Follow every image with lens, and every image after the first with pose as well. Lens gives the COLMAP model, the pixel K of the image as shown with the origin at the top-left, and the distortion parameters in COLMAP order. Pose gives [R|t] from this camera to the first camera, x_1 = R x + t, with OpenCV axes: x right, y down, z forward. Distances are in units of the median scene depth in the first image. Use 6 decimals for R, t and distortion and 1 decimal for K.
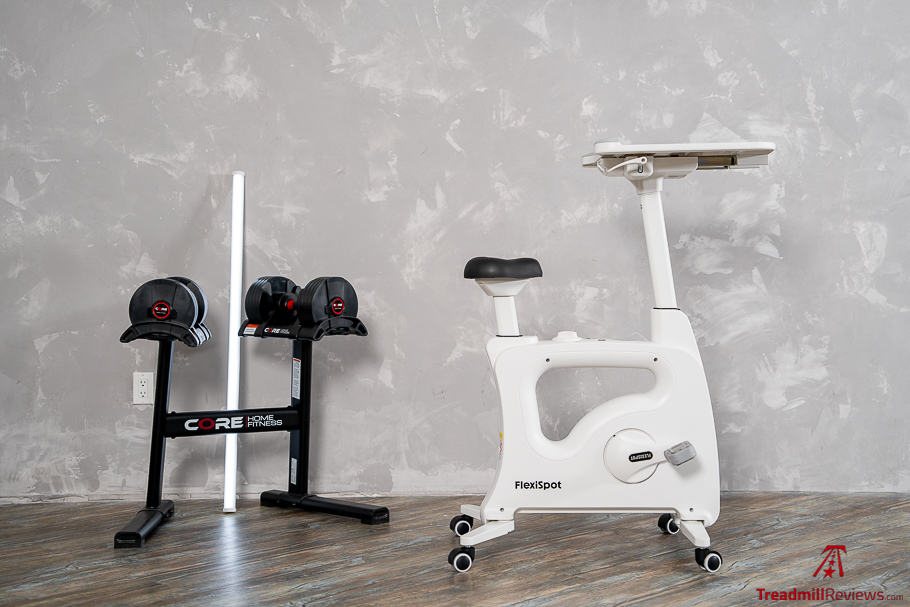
lens RADIAL K [[1387.5, 0, 455.9], [0, 1387.5, 303.0], [0, 0, 1]] dist [0.175025, 0.000000]
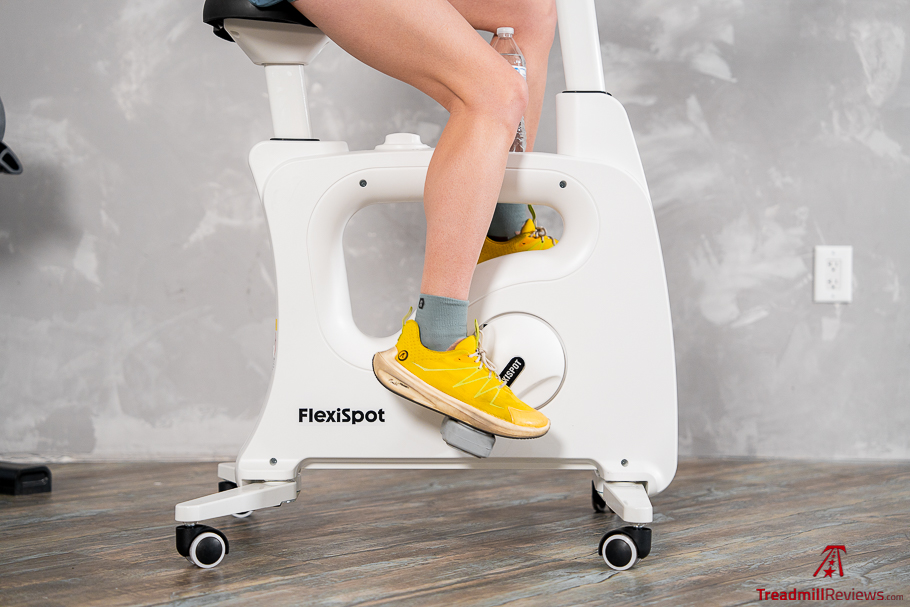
lens RADIAL K [[1698.4, 0, 455.5], [0, 1698.4, 303.8], [0, 0, 1]] dist [0.261439, 0.000000]
pose [[0.999463, 0.013951, 0.029658, 0.088844], [-0.013868, 0.999899, -0.002979, 0.070889], [-0.029697, 0.002566, 0.999556, 0.247847]]
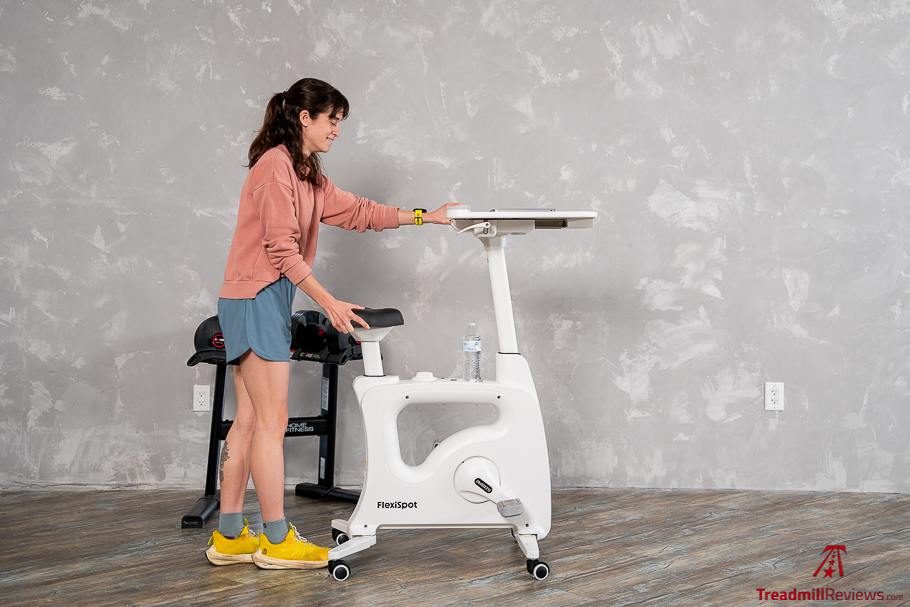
lens RADIAL K [[1321.9, 0, 453.0], [0, 1321.9, 300.8], [0, 0, 1]] dist [0.149879, 0.000000]
pose [[0.999751, 0.011384, -0.019201, 0.019436], [-0.011294, 0.999925, 0.004784, -0.032904], [0.019254, -0.004566, 0.999804, -0.165002]]
